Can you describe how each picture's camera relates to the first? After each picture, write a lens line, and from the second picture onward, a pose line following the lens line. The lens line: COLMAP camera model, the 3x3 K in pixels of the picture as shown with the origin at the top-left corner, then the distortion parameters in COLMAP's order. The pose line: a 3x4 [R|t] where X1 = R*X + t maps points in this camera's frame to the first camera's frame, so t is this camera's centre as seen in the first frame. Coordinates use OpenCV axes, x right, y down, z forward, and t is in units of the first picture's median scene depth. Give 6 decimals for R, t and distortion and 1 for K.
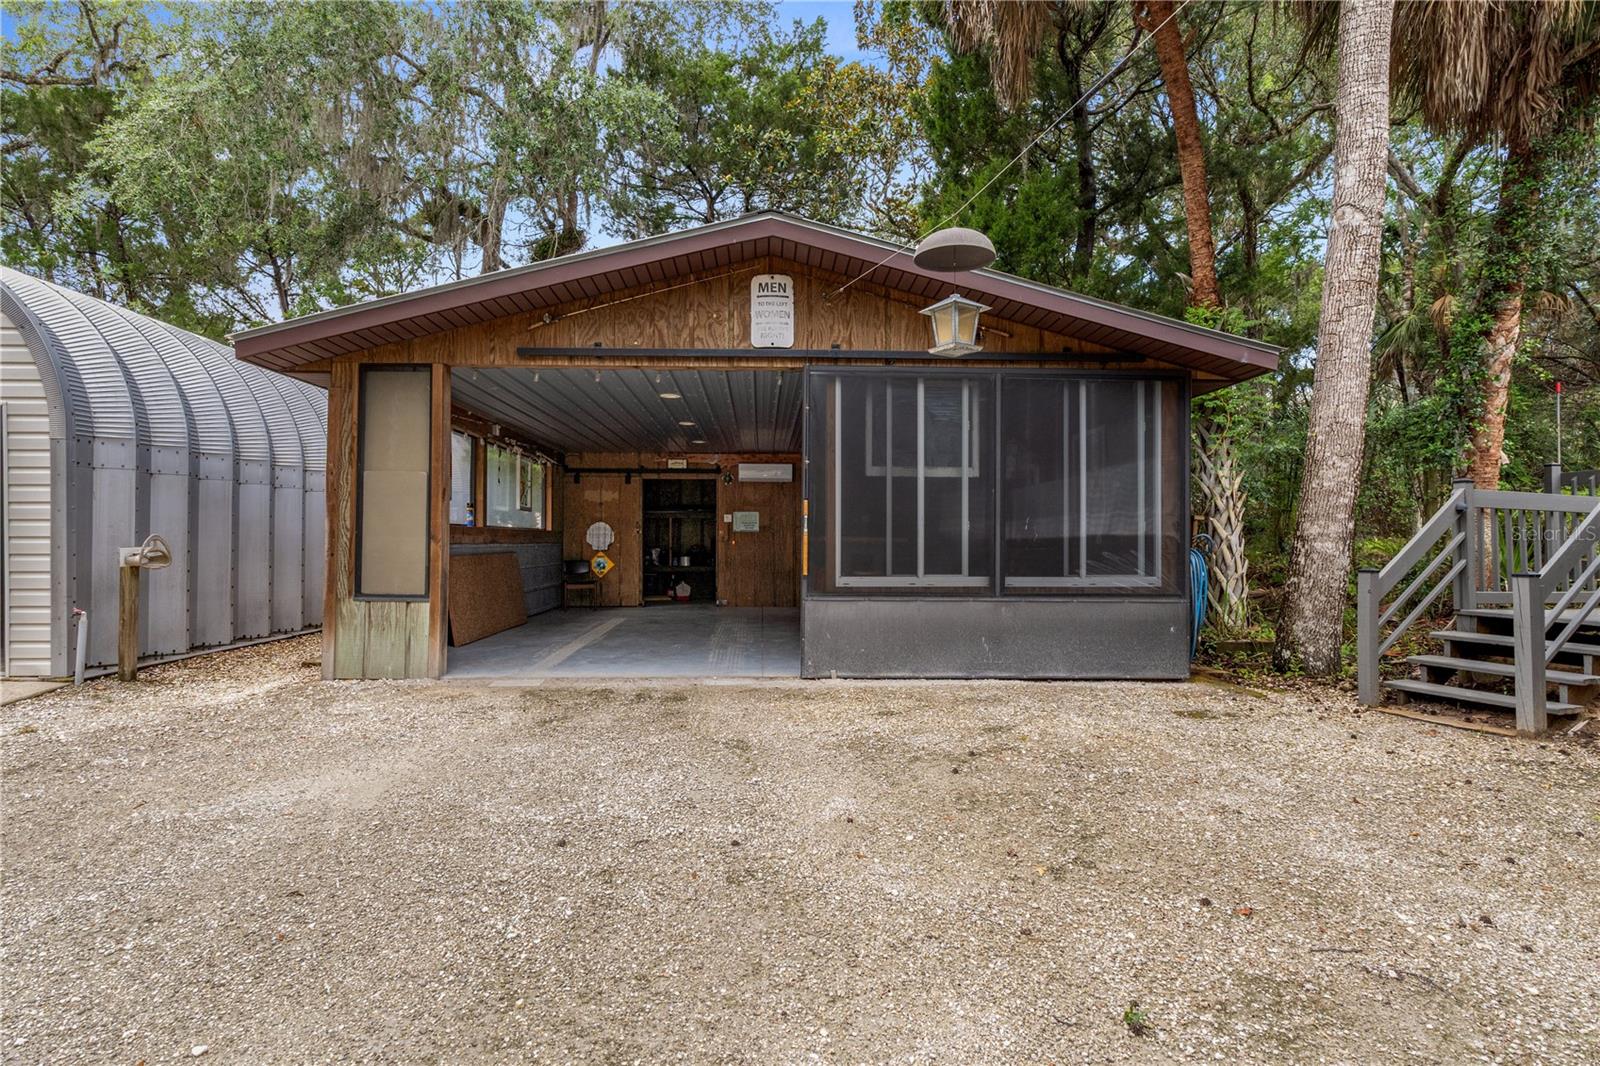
lens RADIAL K [[829.0, 0, 798.6], [0, 829.0, 537.9], [0, 0, 1]] dist [-0.000845, -0.000622]
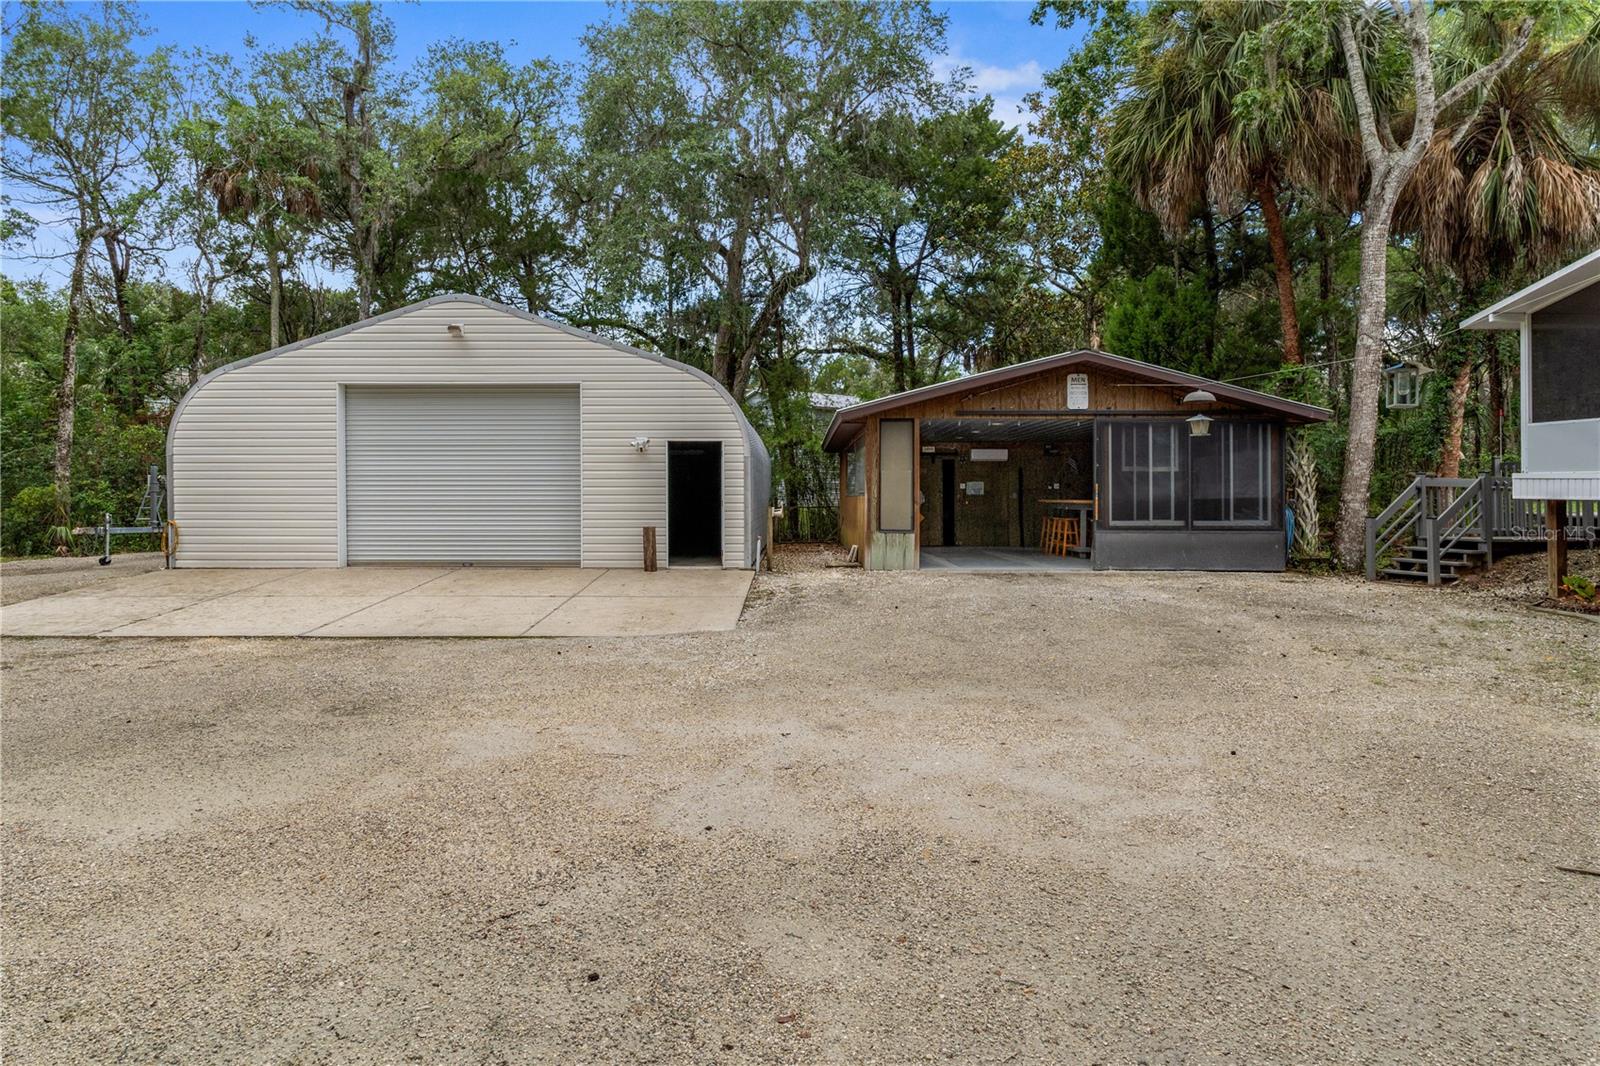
lens RADIAL K [[906.9, 0, 805.7], [0, 906.9, 494.7], [0, 0, 1]] dist [-0.002933, -0.001680]
pose [[0.999309, -0.002867, -0.037047, -0.602760], [0.002921, 0.999995, 0.001409, -0.022655], [0.037043, -0.001516, 0.999313, -1.227800]]
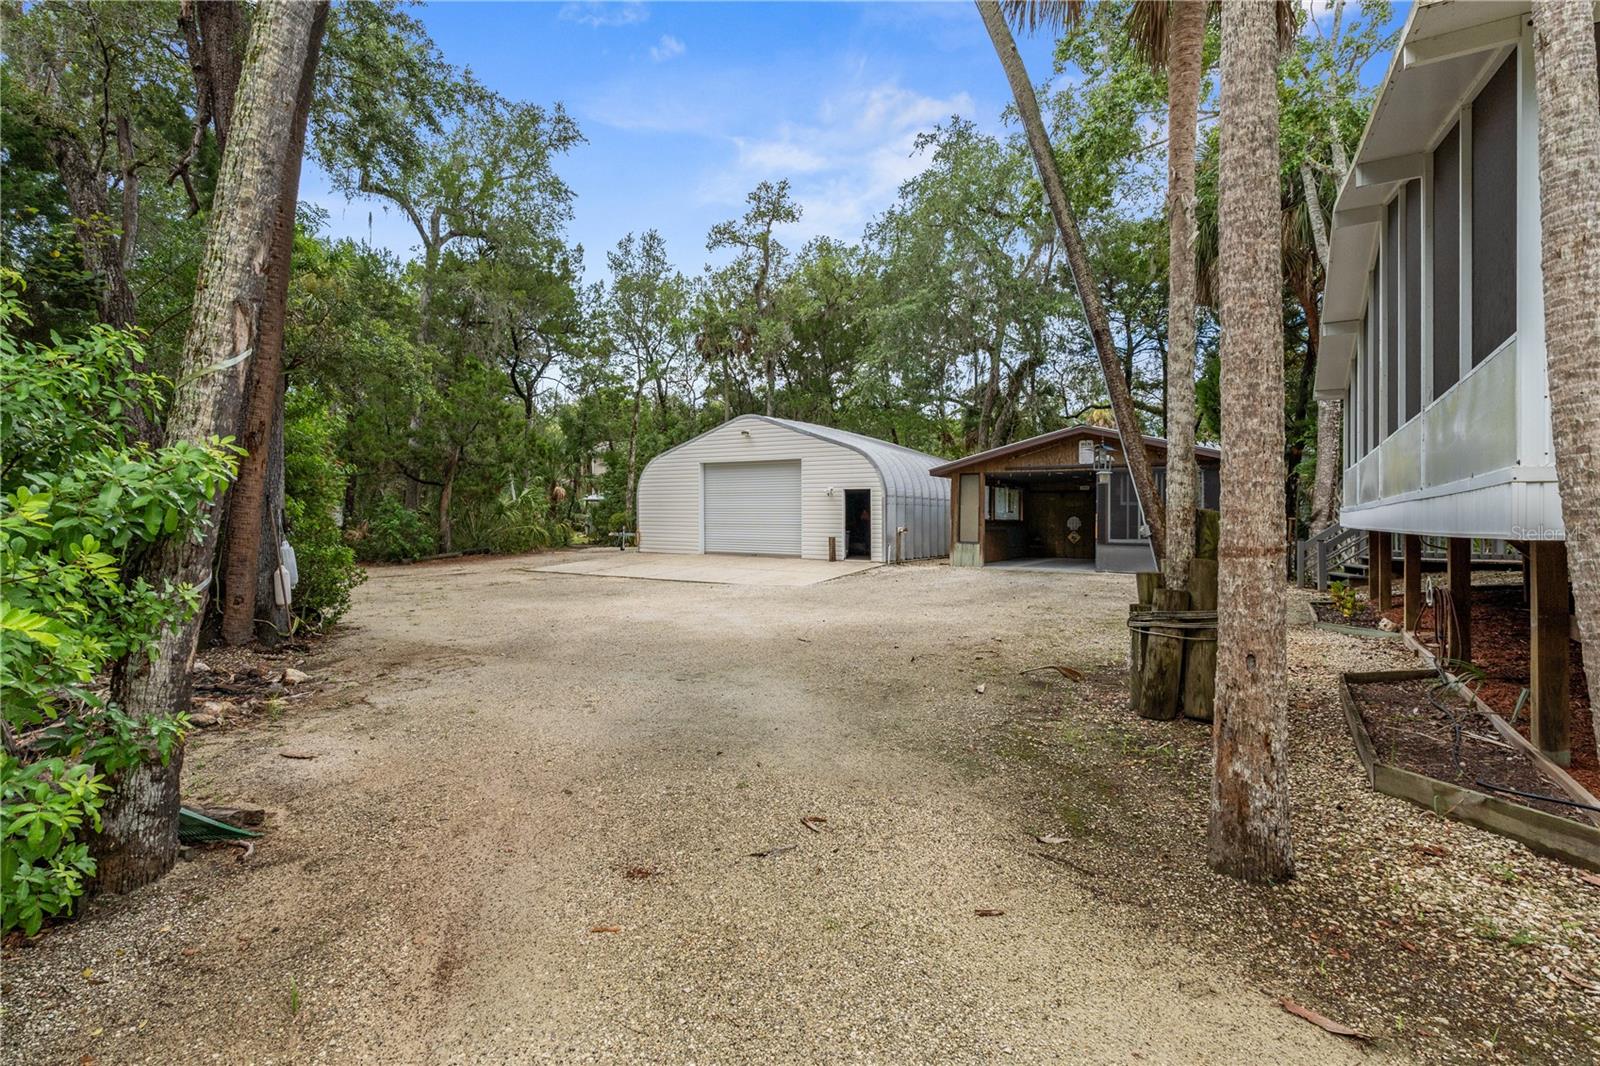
lens RADIAL K [[772.3, 0, 795.3], [0, 772.3, 517.2], [0, 0, 1]] dist [0.005386, 0.000679]
pose [[0.821304, 0.002162, -0.570486, 0.689154], [-0.003228, 0.999994, -0.000856, -0.025545], [0.570481, 0.002545, 0.821307, -1.890962]]
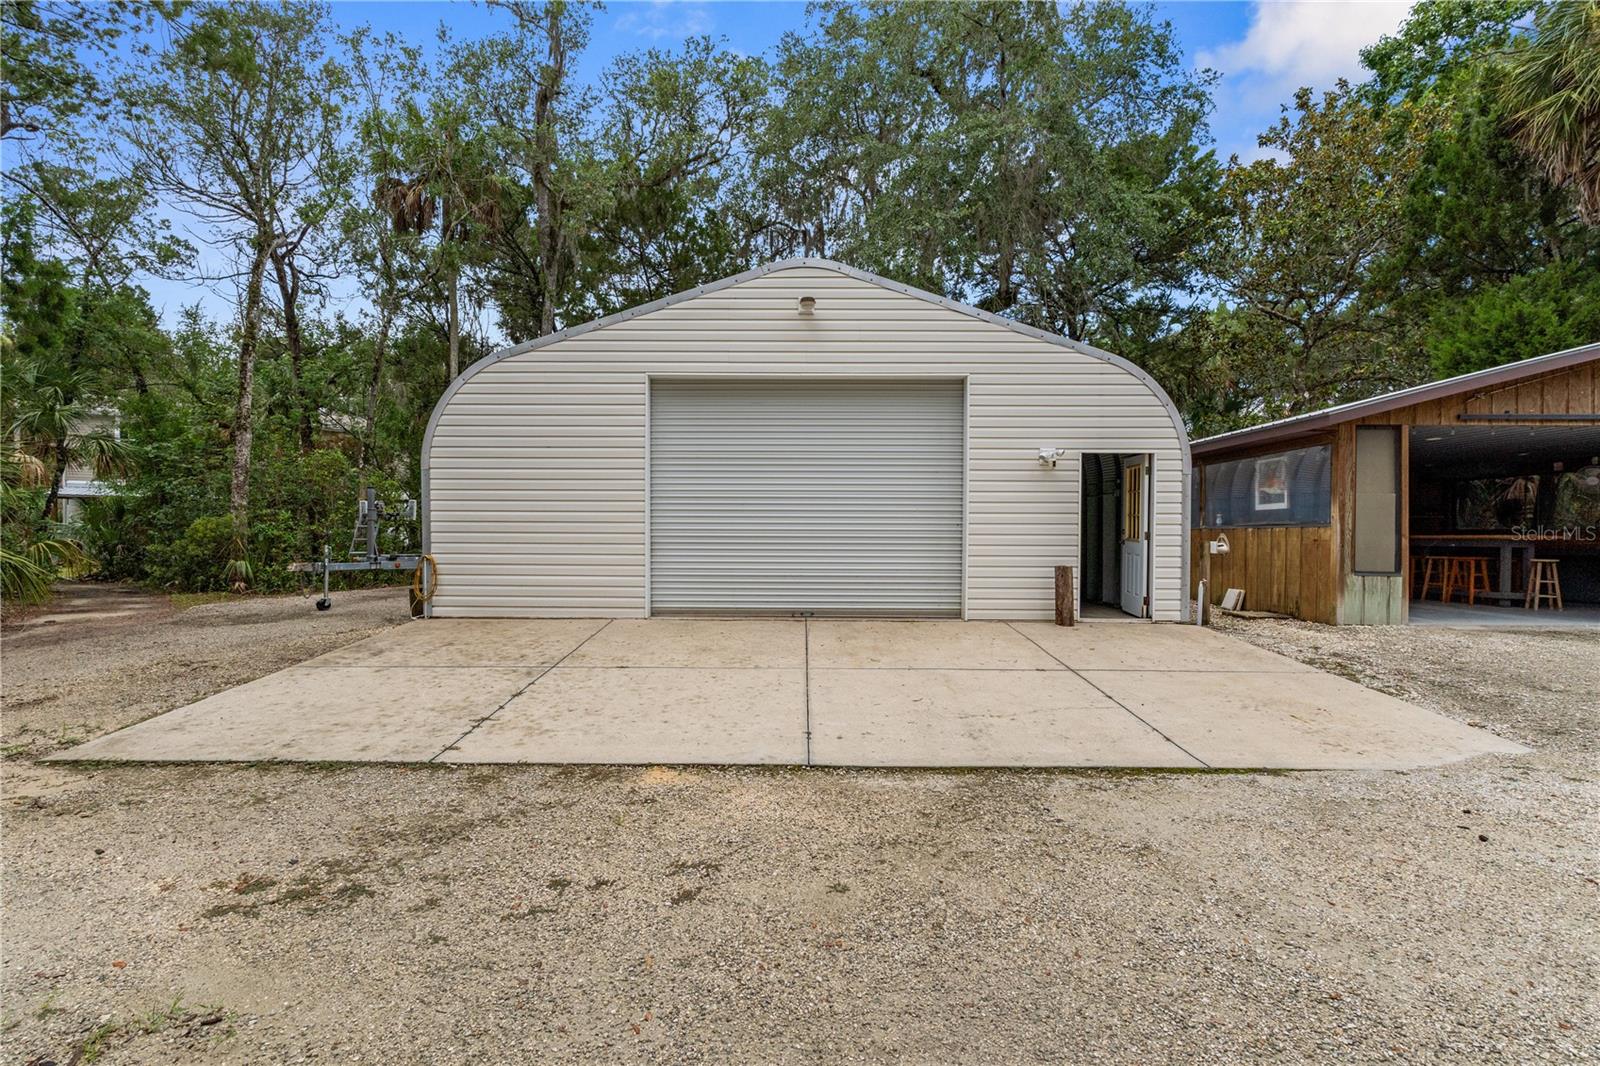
lens RADIAL K [[762.4, 0, 800.0], [0, 762.4, 533.0], [0, 0, 1]] dist [0.003875, 0.000789]
pose [[0.998942, 0.001705, -0.045948, -1.450954], [-0.001792, 0.999997, -0.001866, -0.000684], [0.045945, 0.001946, 0.998942, -0.484146]]
